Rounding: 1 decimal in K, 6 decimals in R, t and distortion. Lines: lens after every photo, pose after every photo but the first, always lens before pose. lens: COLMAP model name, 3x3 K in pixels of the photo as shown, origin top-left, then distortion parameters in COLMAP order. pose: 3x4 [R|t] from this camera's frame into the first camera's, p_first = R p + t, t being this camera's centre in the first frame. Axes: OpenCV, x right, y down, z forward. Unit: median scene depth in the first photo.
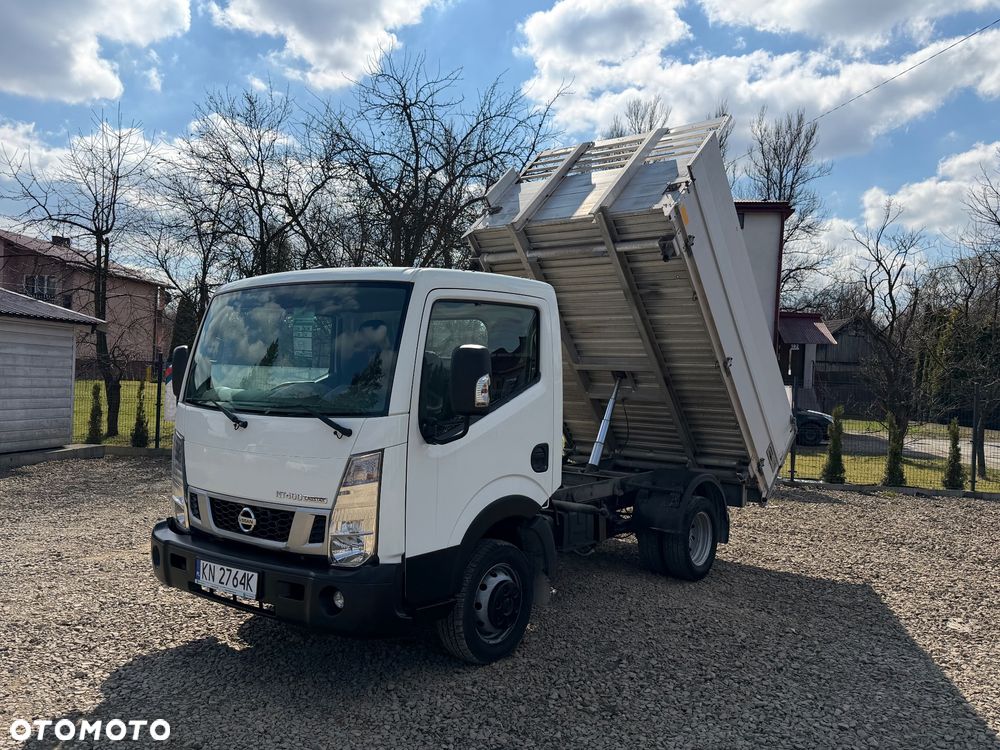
lens RADIAL K [[808.9, 0, 505.2], [0, 808.9, 376.7], [0, 0, 1]] dist [0.087447, -0.126995]
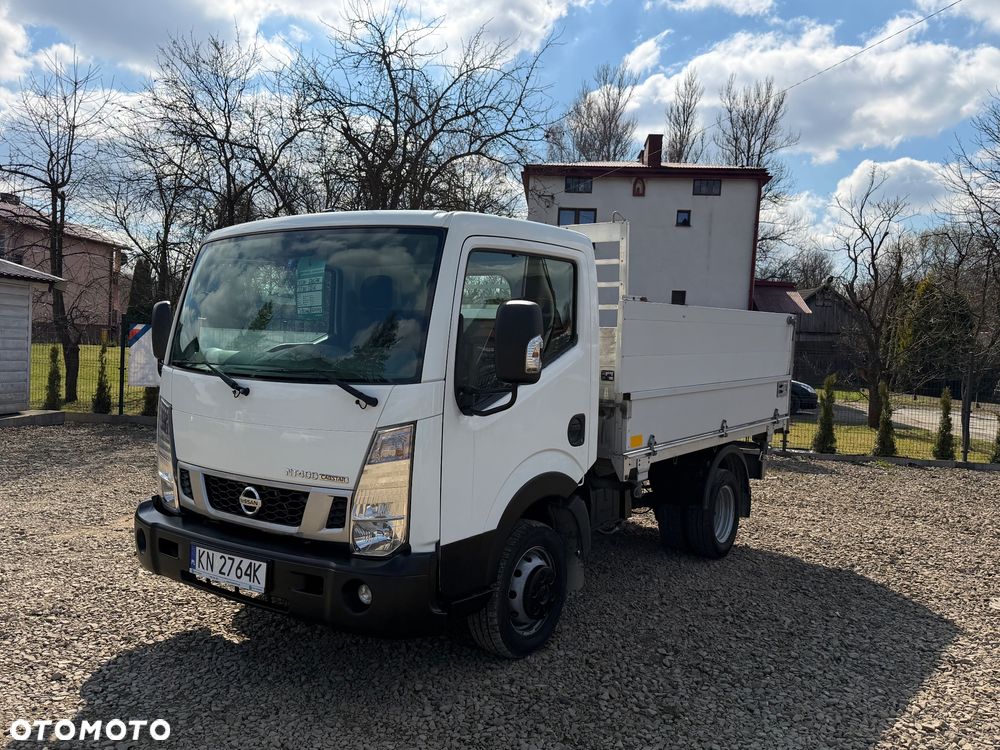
lens RADIAL K [[808.9, 0, 505.2], [0, 808.9, 376.7], [0, 0, 1]] dist [0.087447, -0.126995]
pose [[0.998941, 0.006008, 0.045620, -0.038392], [-0.007793, 0.999206, 0.039064, 0.004329], [-0.045349, -0.039378, 0.998195, 0.056003]]
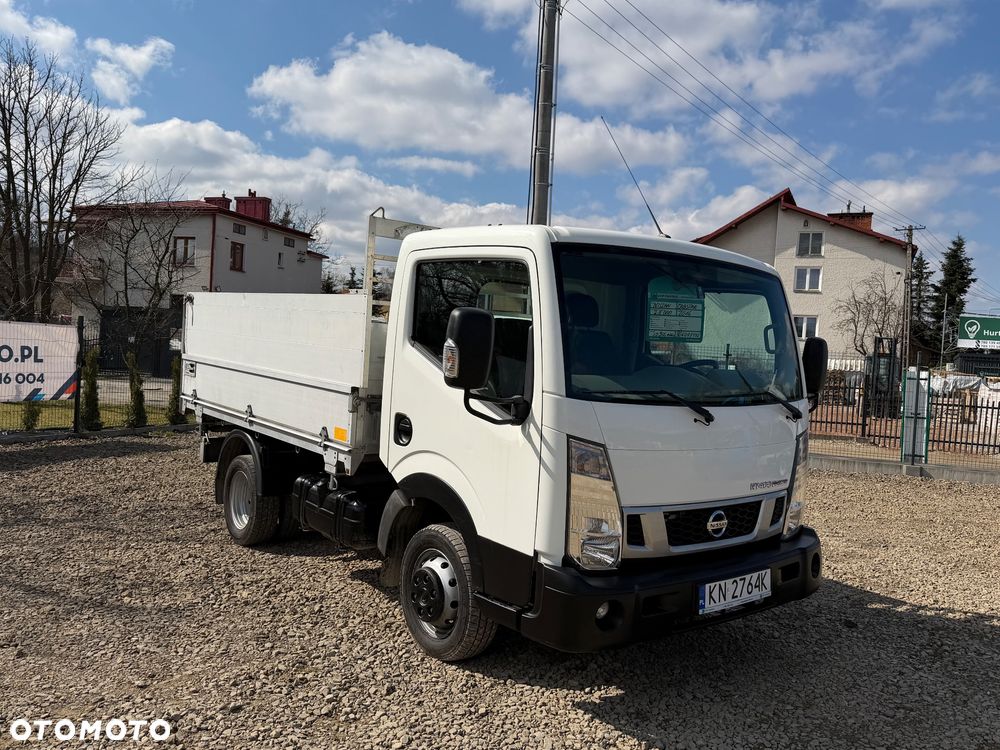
lens RADIAL K [[819.0, 0, 506.6], [0, 819.0, 378.7], [0, 0, 1]] dist [0.083926, -0.133380]
pose [[0.244343, -0.049338, 0.968433, -0.555554], [-0.045541, 0.997019, 0.062285, -0.011574], [-0.968619, -0.059322, 0.241368, 0.454965]]
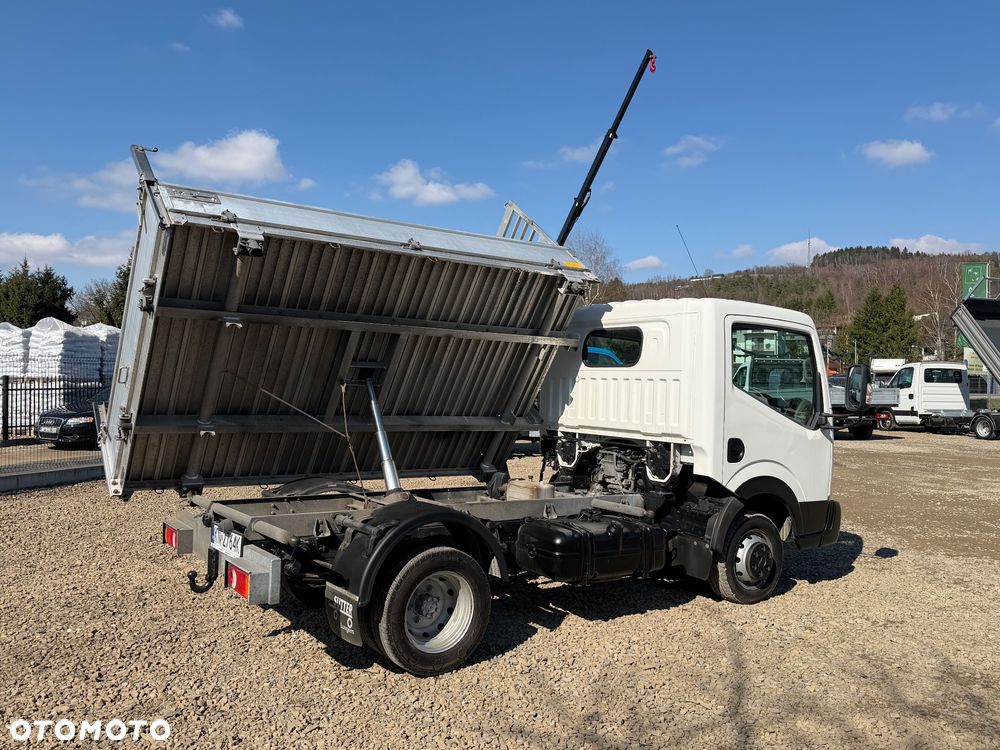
lens RADIAL K [[808.9, 0, 505.2], [0, 808.9, 376.7], [0, 0, 1]] dist [0.087447, -0.126995]
pose [[-0.953424, -0.045159, 0.298233, -0.149403], [-0.044330, 0.998971, 0.009547, -0.005371], [-0.298358, -0.004119, -0.954445, 1.236391]]
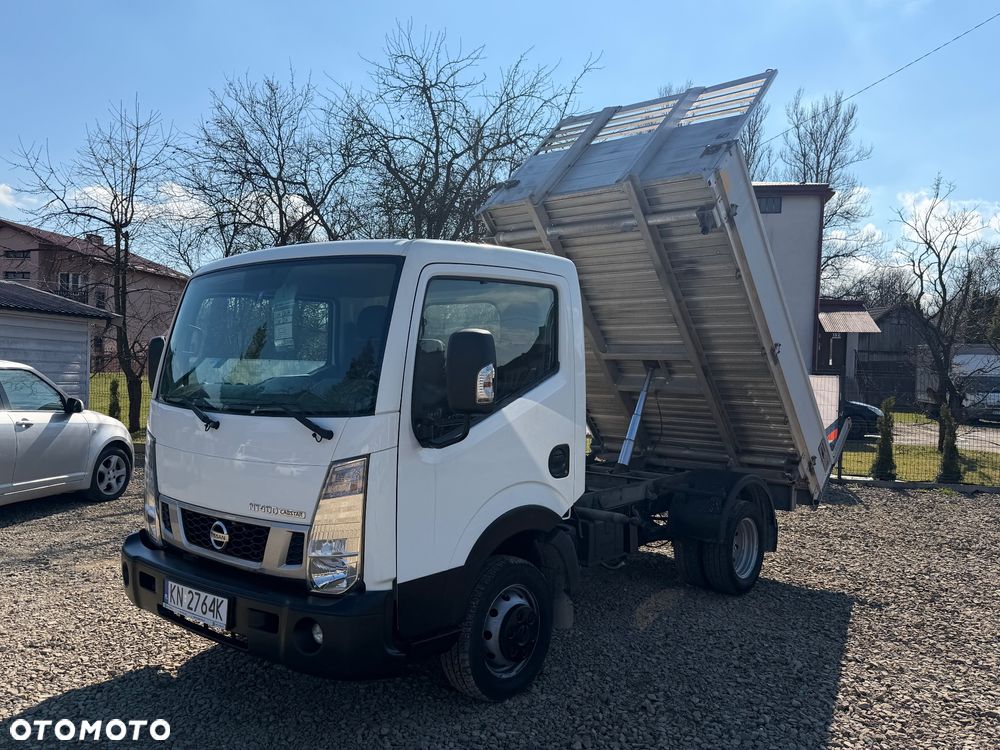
lens RADIAL K [[808.5, 0, 499.0], [0, 808.5, 378.9], [0, 0, 1]] dist [0.090757, -0.140457]
pose [[0.998921, -0.007611, -0.045817, 0.009145], [0.008112, 0.999909, 0.010760, 0.001618], [0.045731, -0.011120, 0.998892, 0.067719]]
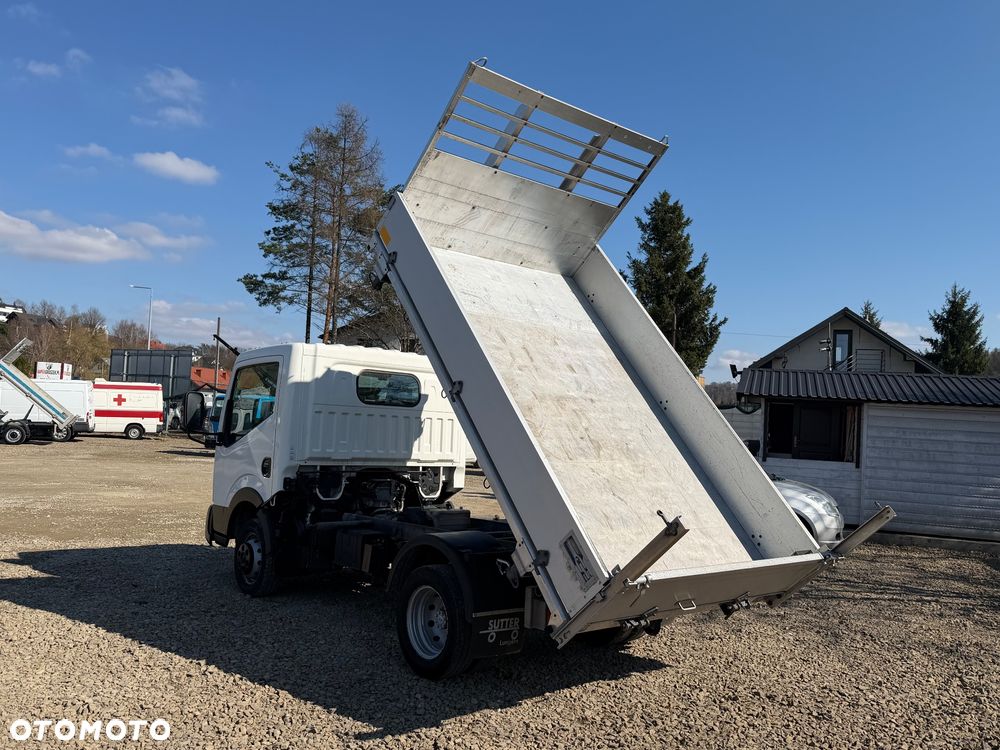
lens RADIAL K [[804.8, 0, 497.1], [0, 804.8, 375.1], [0, 0, 1]] dist [0.131352, -0.213305]
pose [[-0.211219, -0.106848, -0.971581, 0.691071], [-0.055885, 0.993701, -0.097131, 0.028616], [0.975840, 0.033780, -0.215860, 0.845222]]
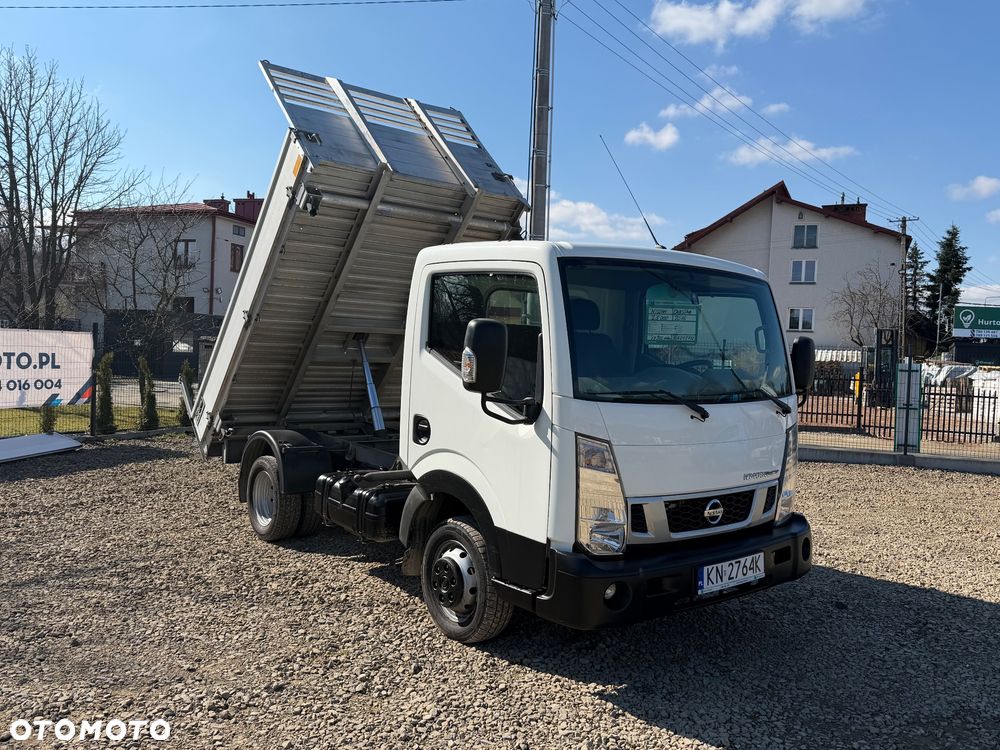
lens RADIAL K [[818.0, 0, 504.8], [0, 818.0, 366.0], [0, 0, 1]] dist [0.098905, -0.158910]
pose [[0.243785, -0.043864, 0.968837, -0.593335], [-0.029331, 0.998186, 0.052574, -0.018067], [-0.969386, -0.041234, 0.242057, 0.453081]]
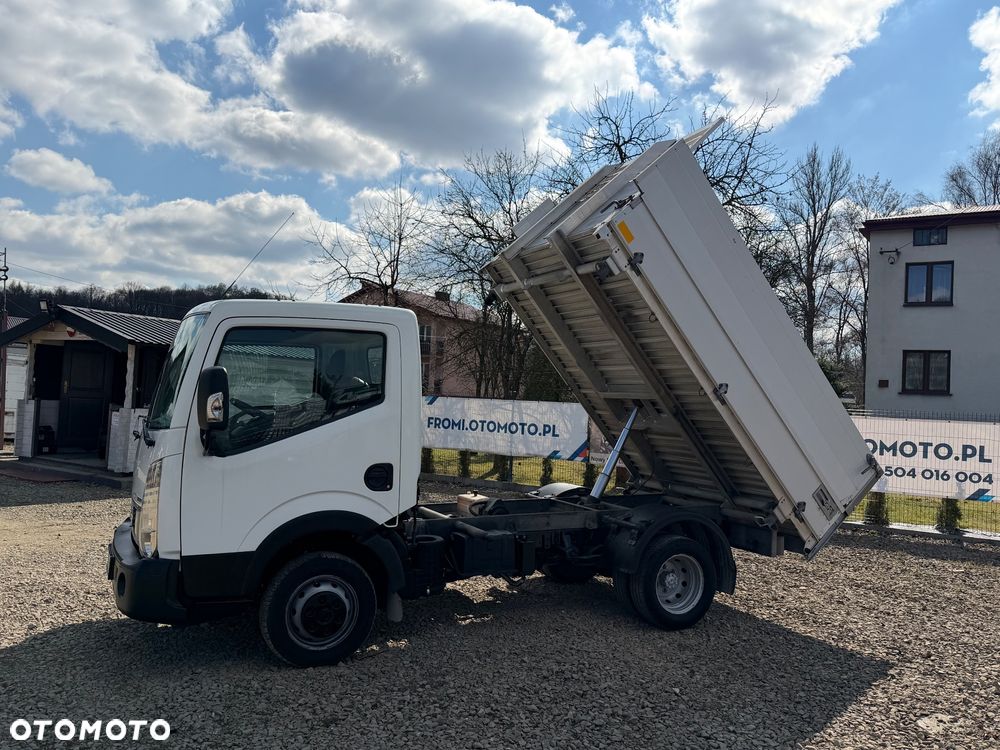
lens RADIAL K [[806.0, 0, 507.0], [0, 806.0, 378.9], [0, 0, 1]] dist [0.081146, -0.131047]
pose [[0.897661, -0.007653, -0.440620, 0.319496], [-0.011896, 0.999064, -0.041588, 0.007412], [0.440525, 0.042574, 0.896730, 0.066124]]
